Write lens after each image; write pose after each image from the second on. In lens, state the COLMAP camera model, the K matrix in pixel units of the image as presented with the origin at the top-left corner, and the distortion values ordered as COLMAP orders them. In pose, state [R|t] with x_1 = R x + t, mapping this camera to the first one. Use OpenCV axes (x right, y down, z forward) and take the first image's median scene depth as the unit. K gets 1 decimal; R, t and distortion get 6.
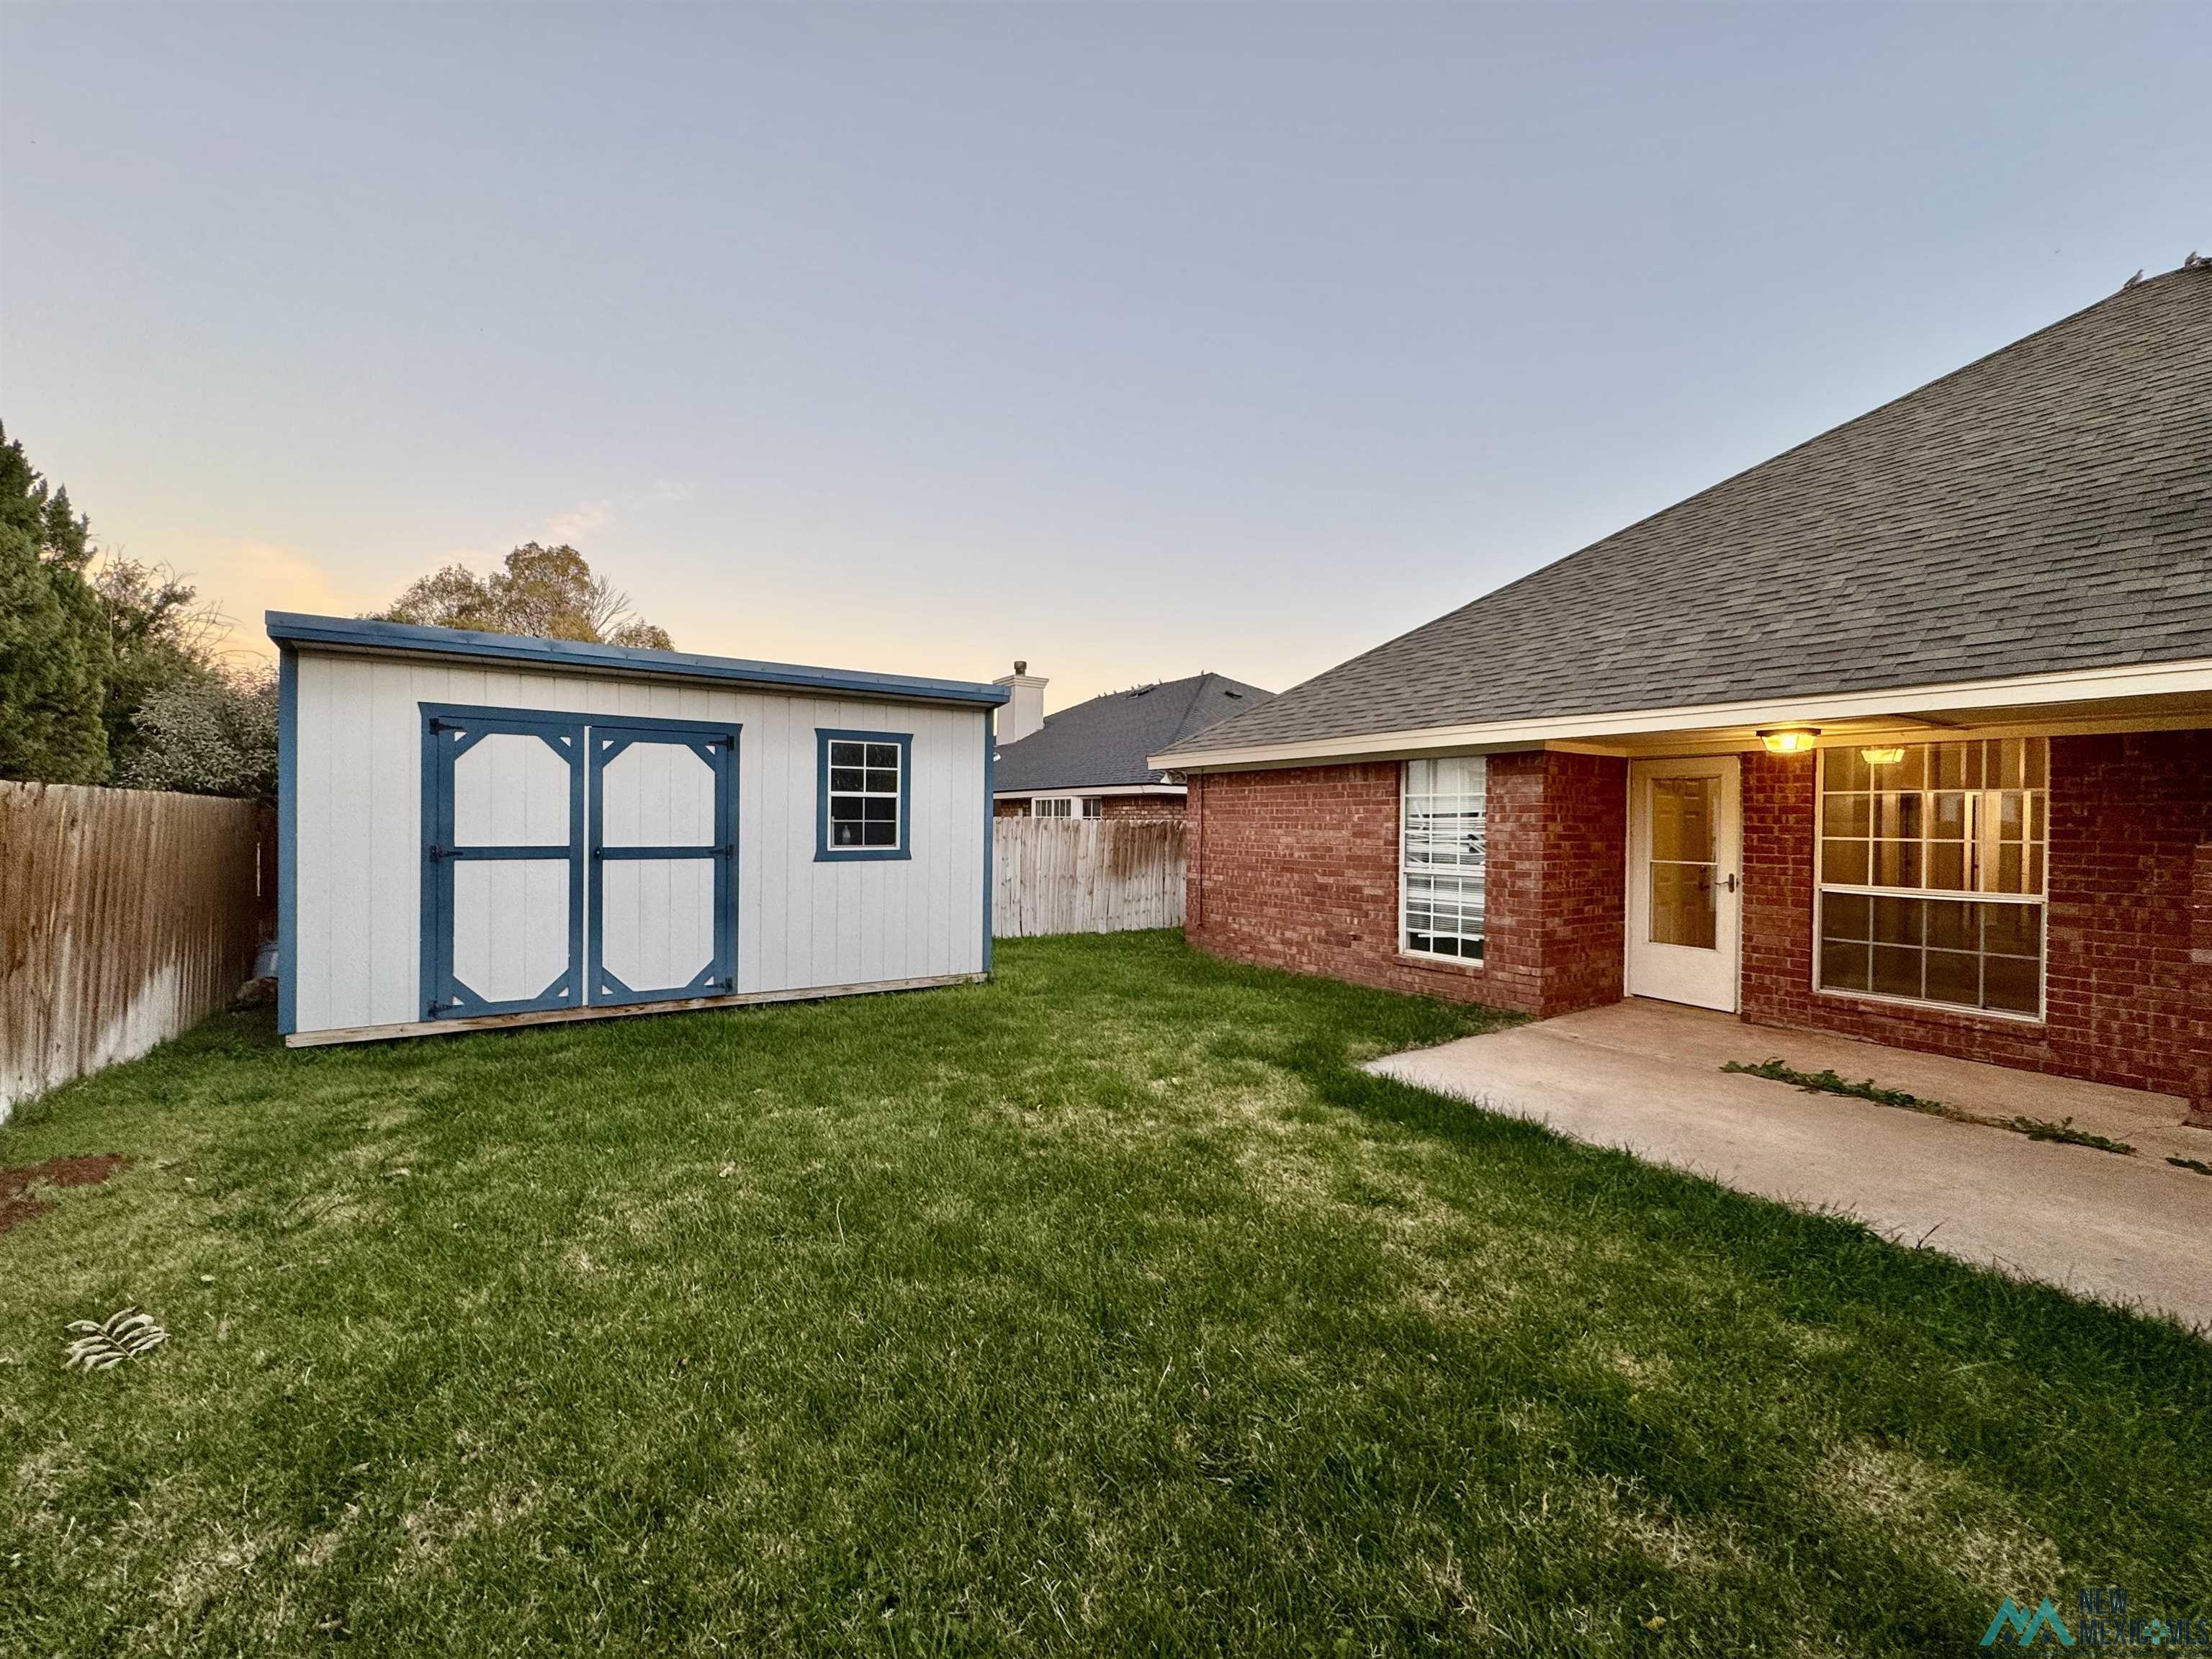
lens RADIAL K [[885.3, 0, 1106.0], [0, 885.3, 829.5], [0, 0, 1]] dist [0.000249, 0.000187]
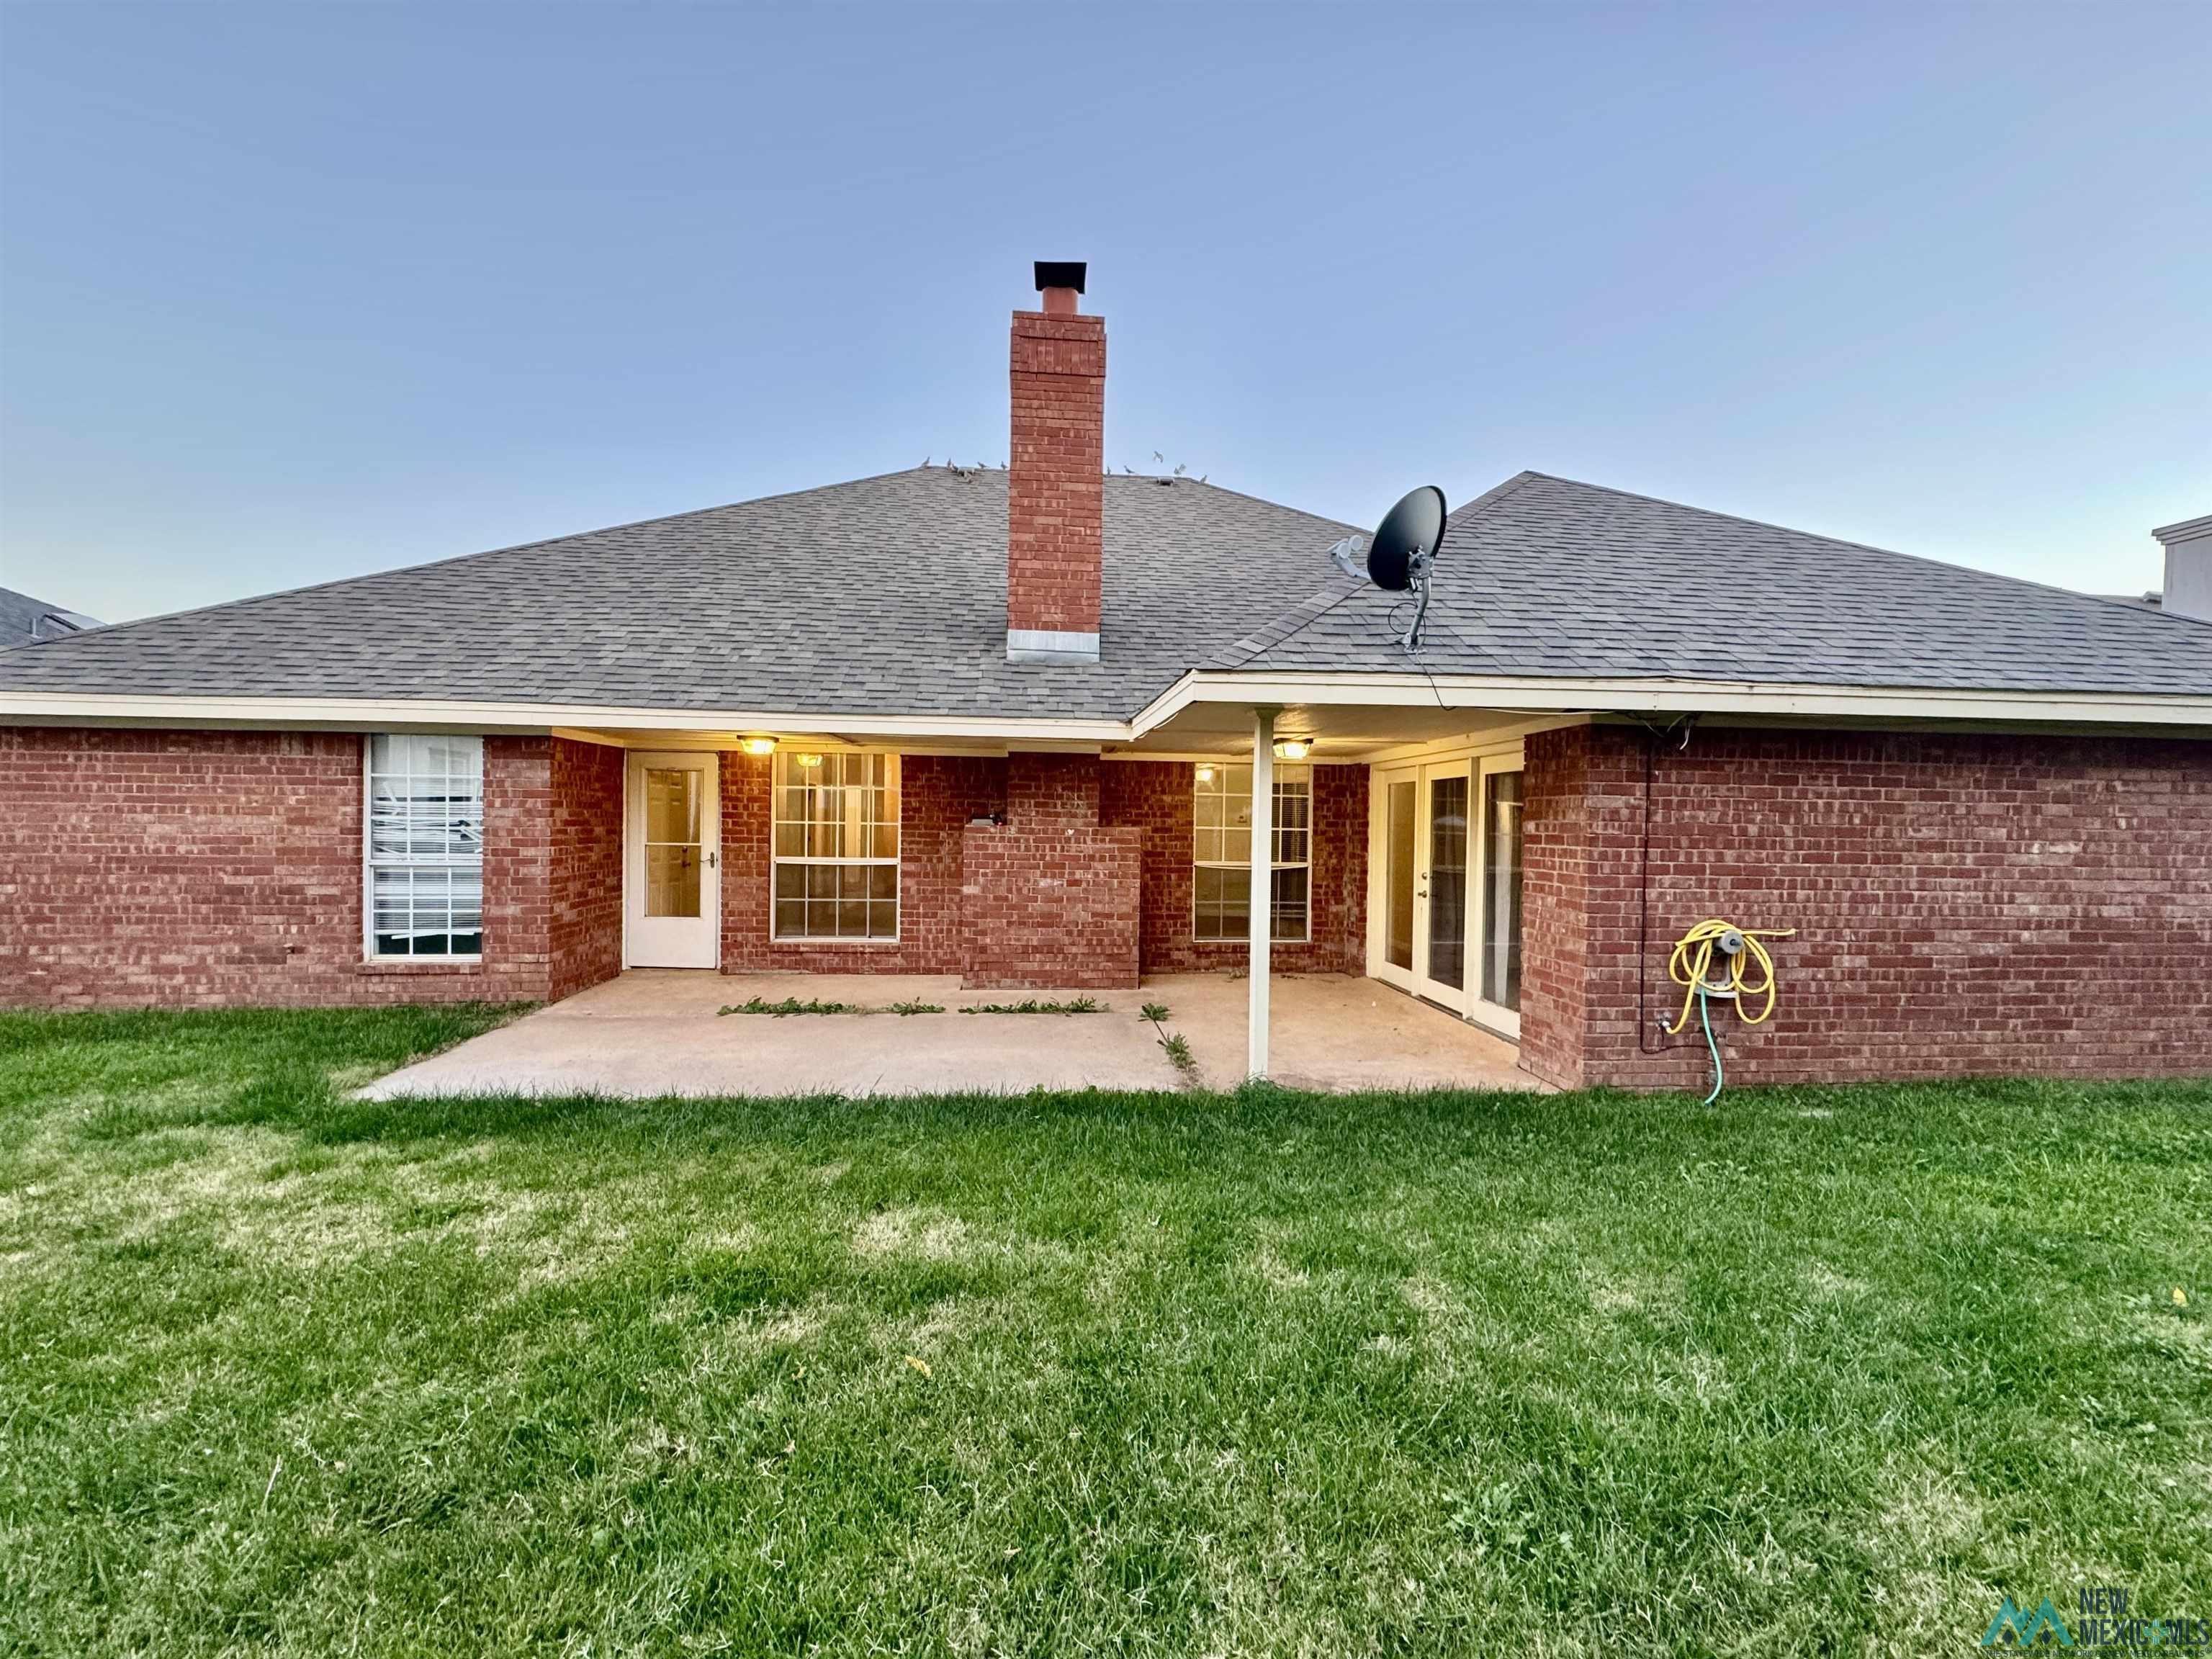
lens RADIAL K [[885.3, 0, 1106.0], [0, 885.3, 829.5], [0, 0, 1]] dist [0.000249, 0.000187]
pose [[0.468950, -0.015431, 0.883090, -0.098037], [-0.002239, 0.999823, 0.018660, -0.004033], [-0.883222, -0.010728, 0.468832, -0.025513]]
